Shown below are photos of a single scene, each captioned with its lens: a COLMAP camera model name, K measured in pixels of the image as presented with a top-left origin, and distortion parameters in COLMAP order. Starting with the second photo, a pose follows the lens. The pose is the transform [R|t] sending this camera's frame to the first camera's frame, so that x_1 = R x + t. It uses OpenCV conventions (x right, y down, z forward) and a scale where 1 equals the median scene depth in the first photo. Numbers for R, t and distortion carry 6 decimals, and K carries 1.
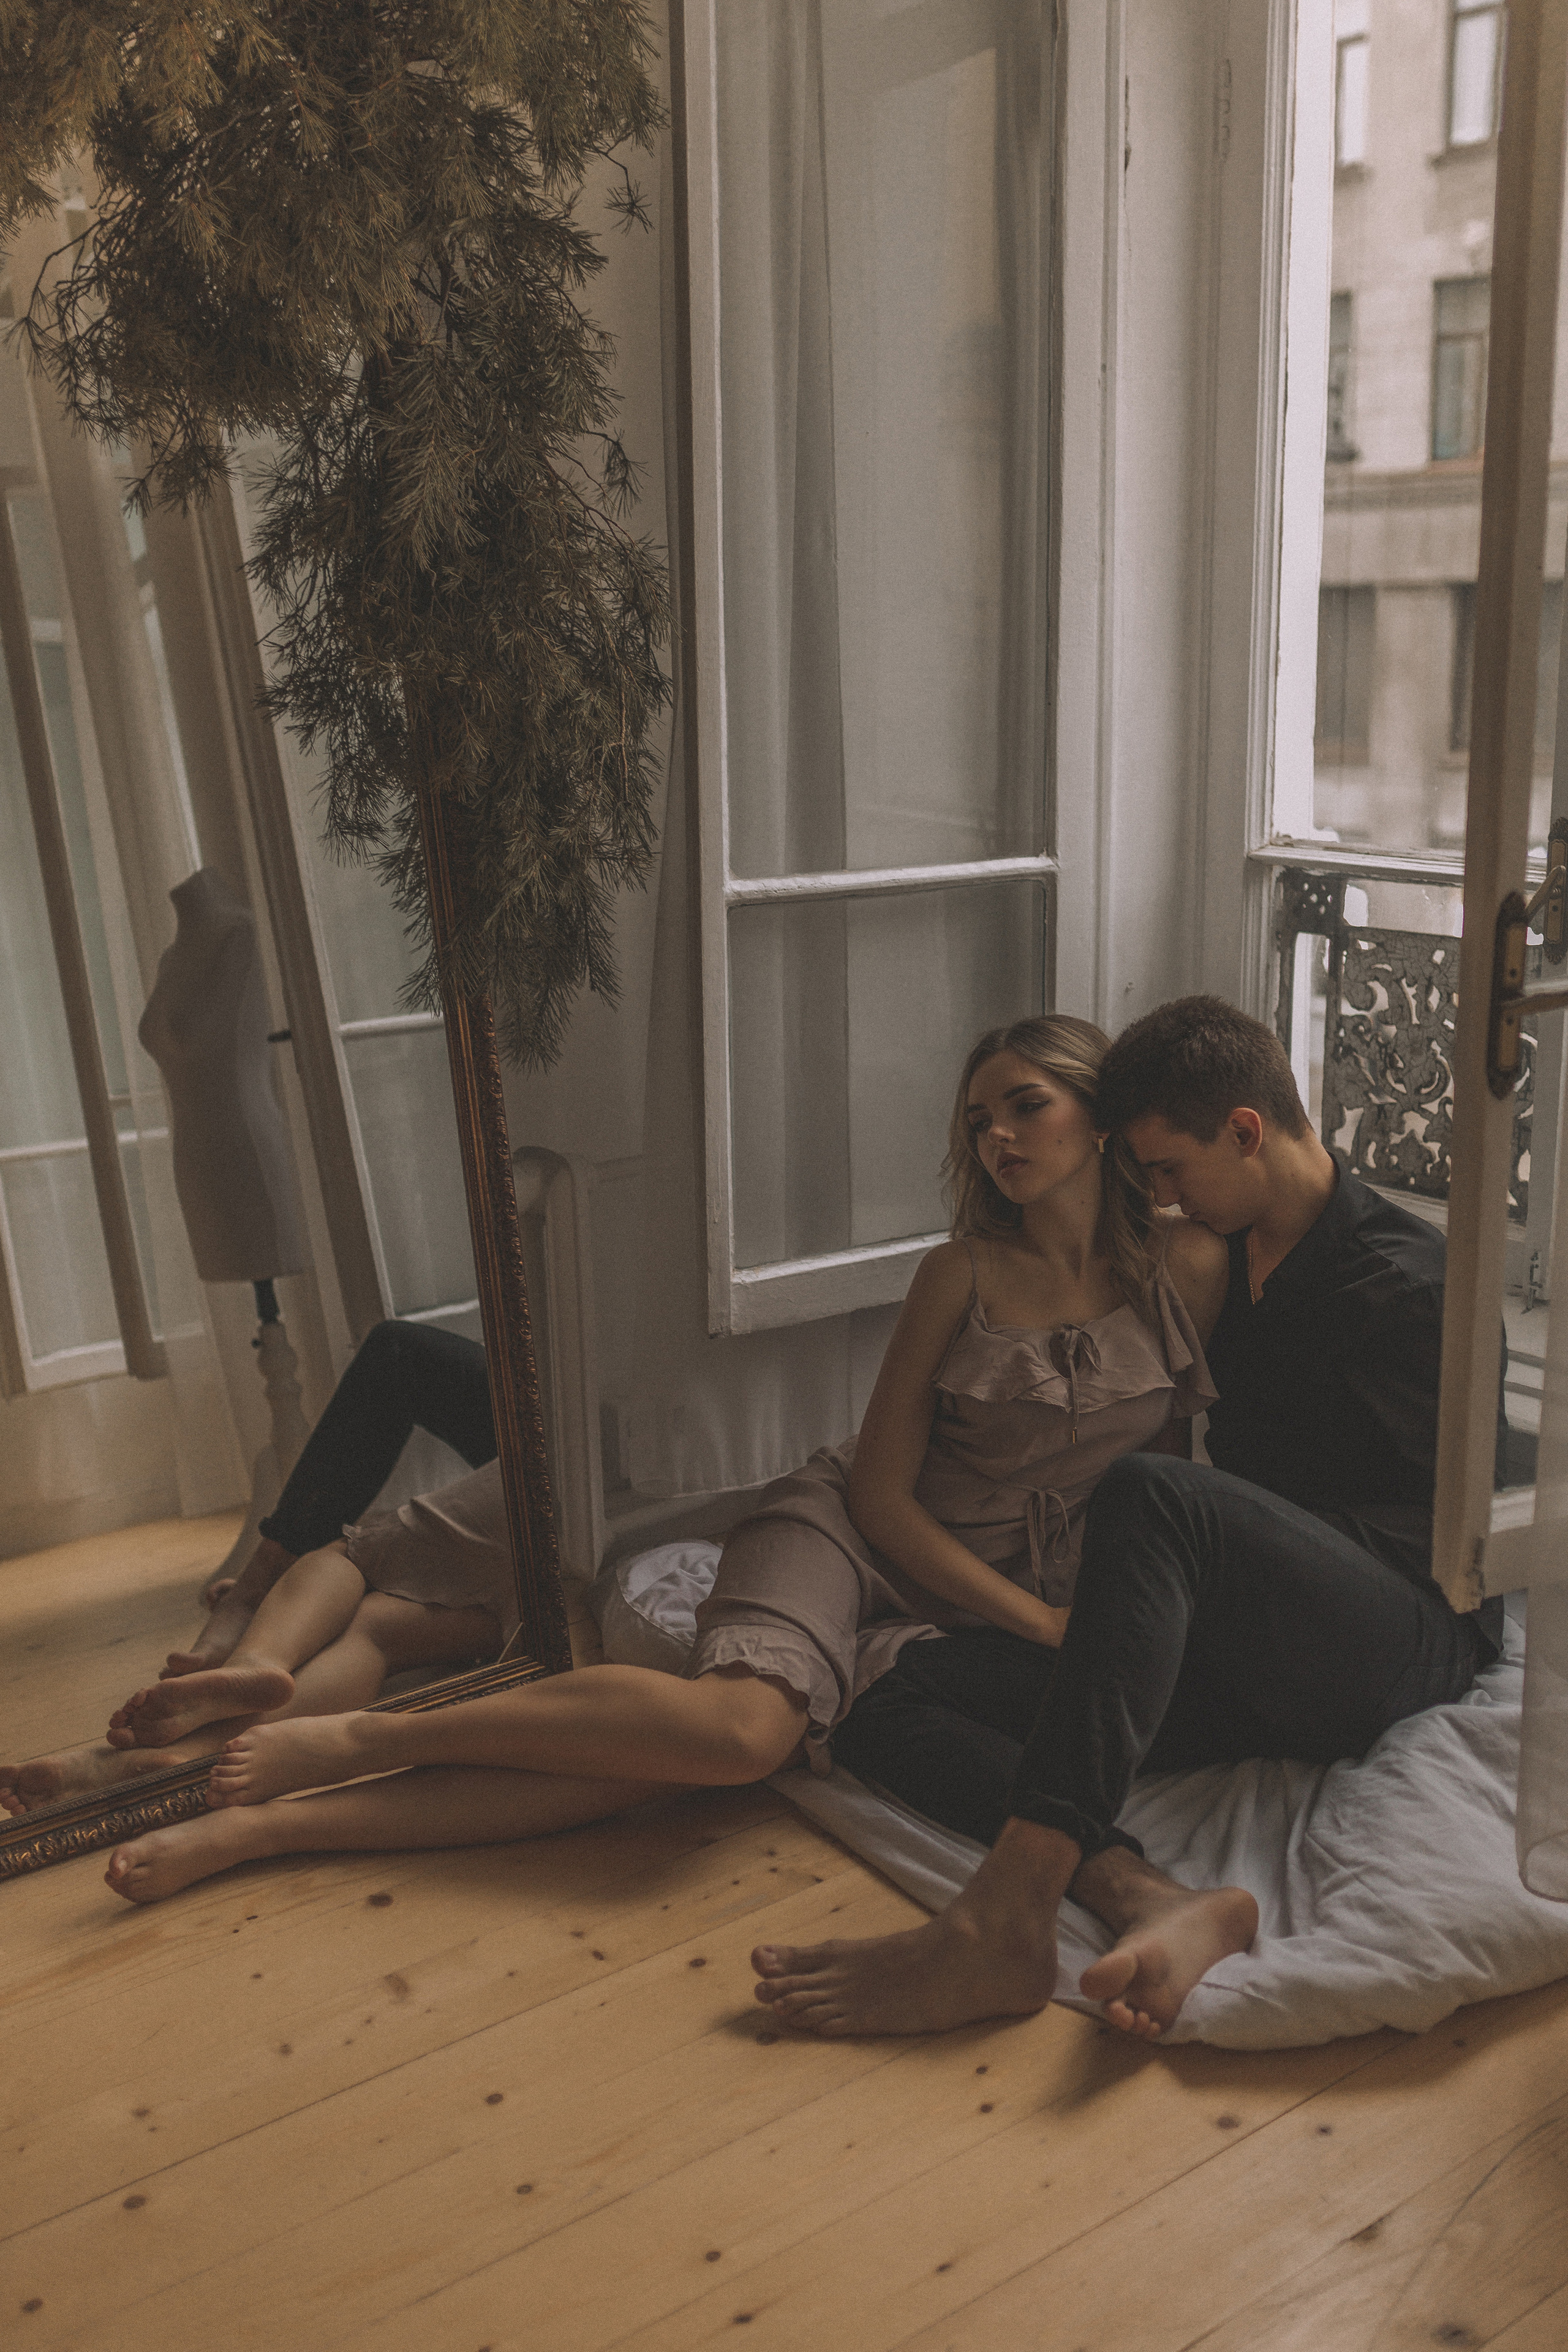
lens RADIAL K [[2301.3, 0, 774.3], [0, 2301.3, 1257.7], [0, 0, 1]] dist [-0.006846, 0.000000]
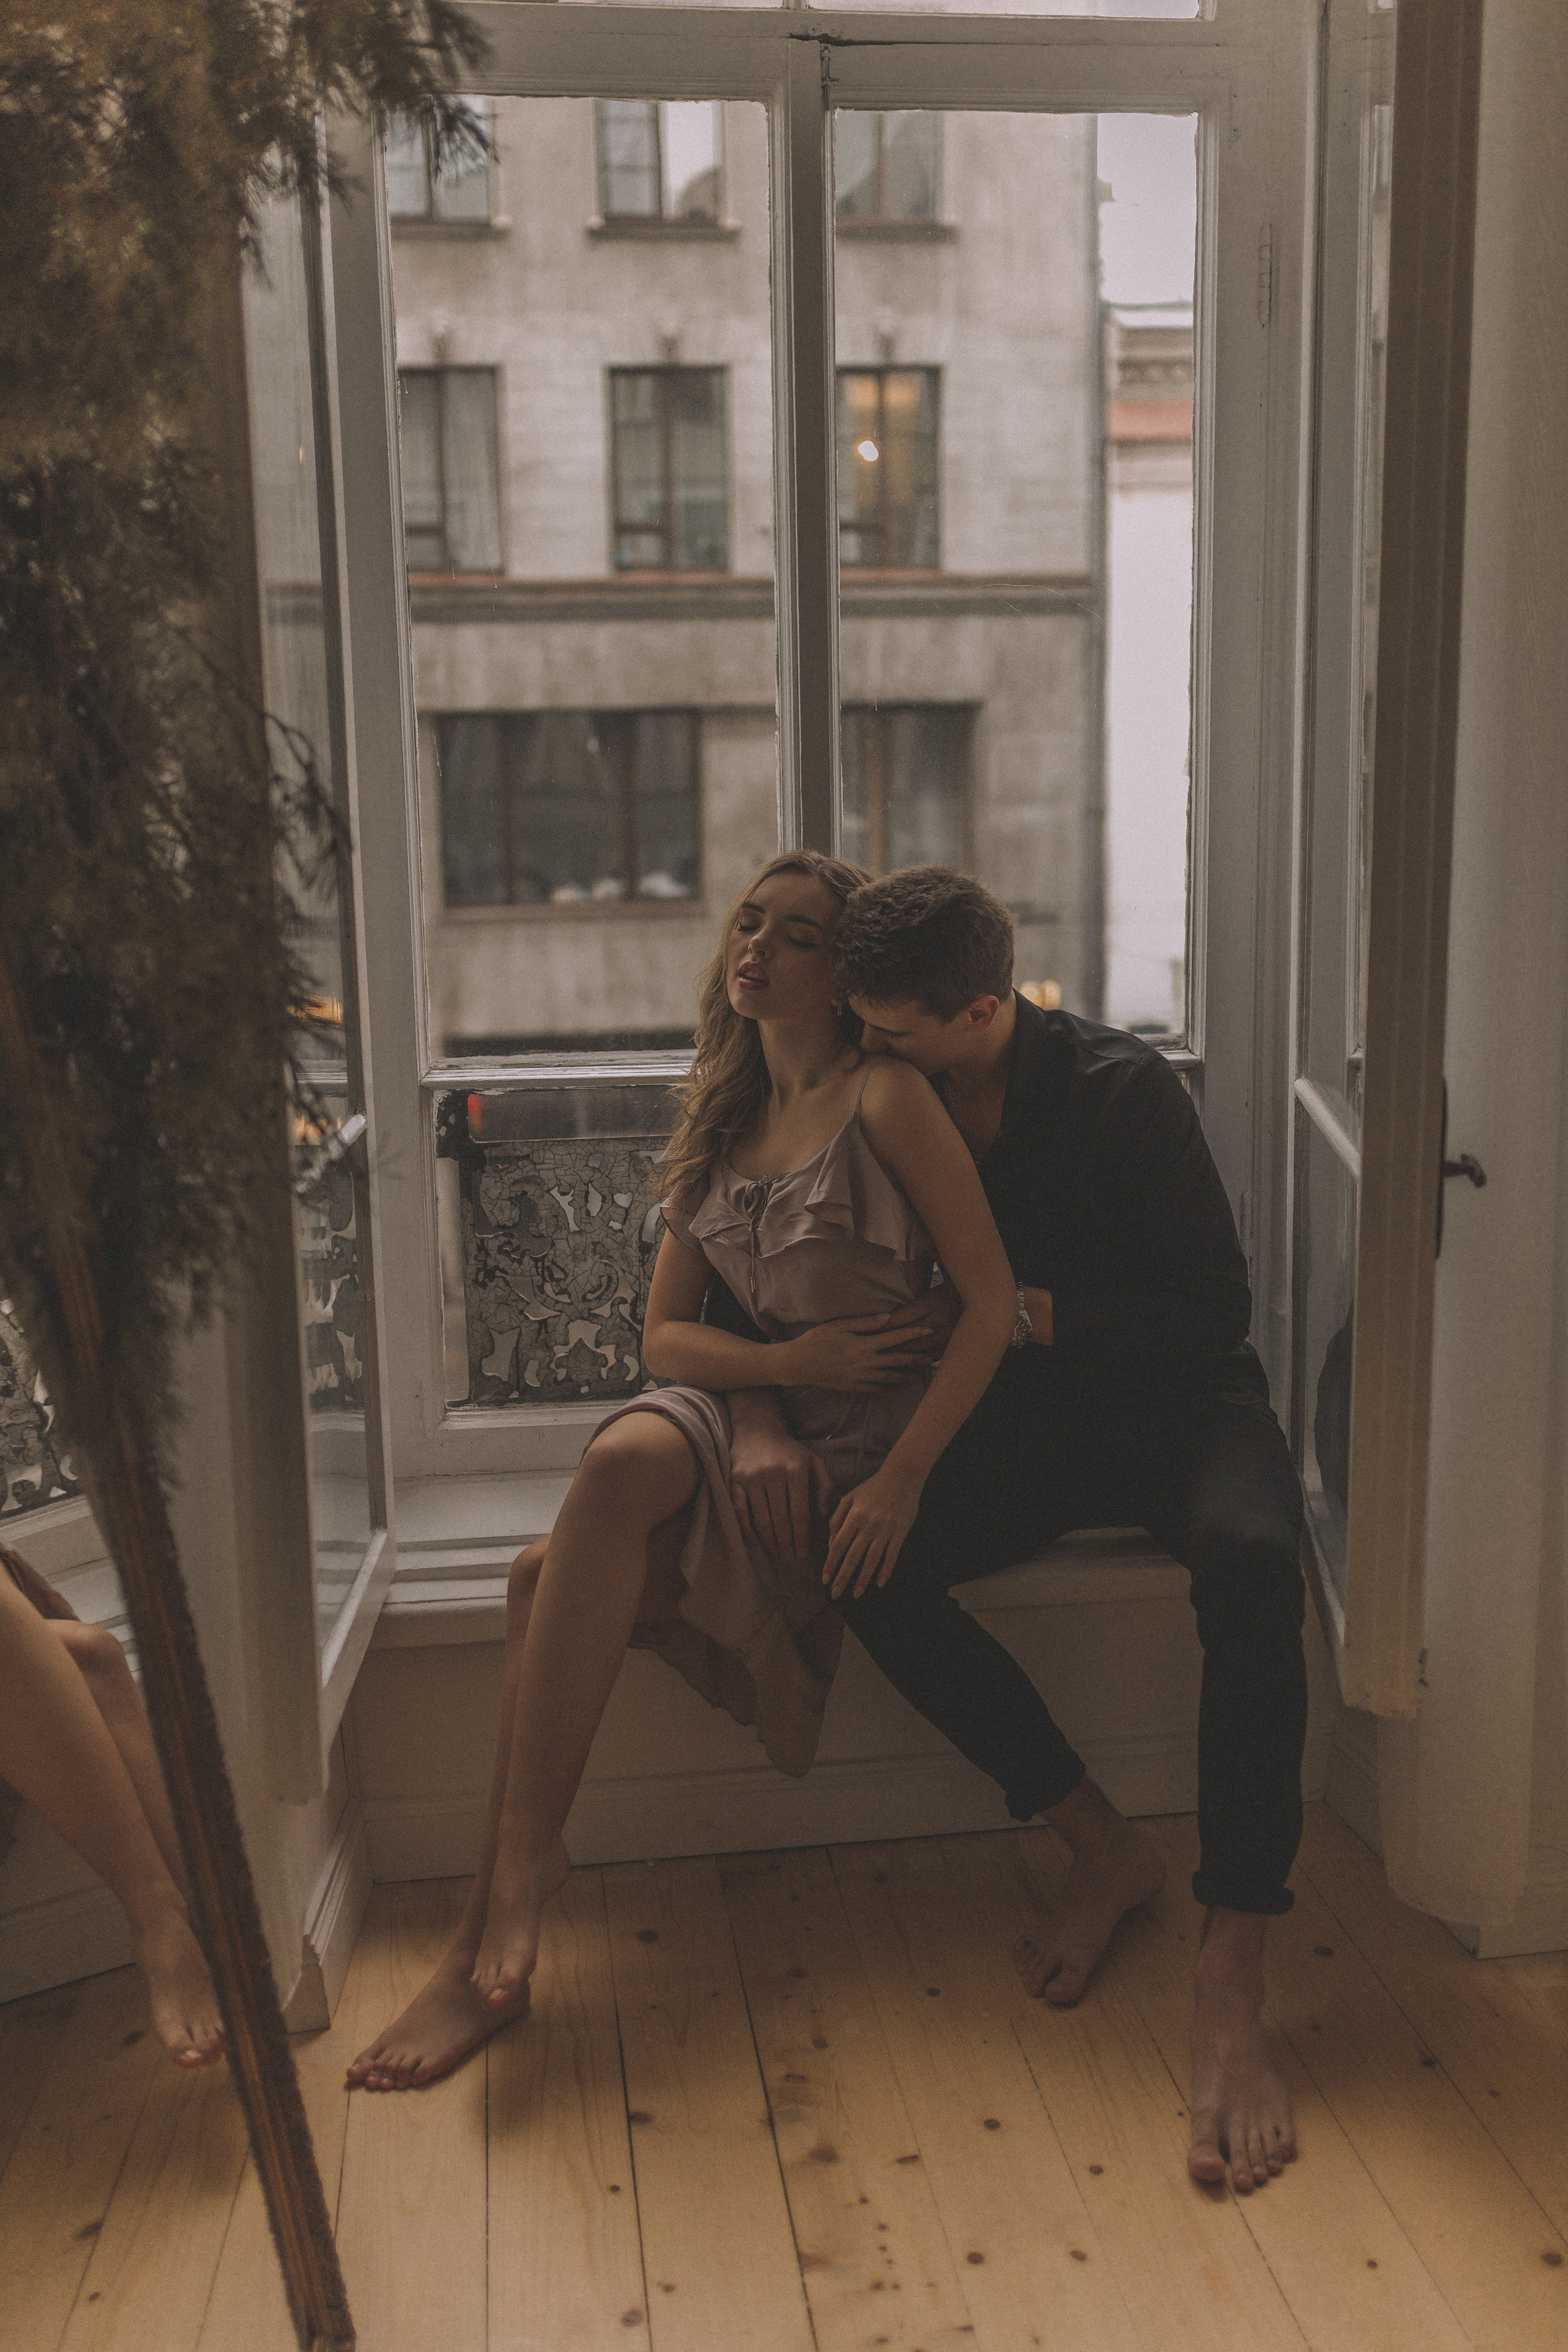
lens RADIAL K [[2301.3, 0, 805.7], [0, 2301.3, 1163.9], [0, 0, 1]] dist [-0.006846, 0.000000]
pose [[0.520826, -0.146953, 0.840919, -0.483409], [0.232744, 0.972197, 0.025743, -0.131228], [-0.821322, 0.182311, 0.540548, 0.385705]]
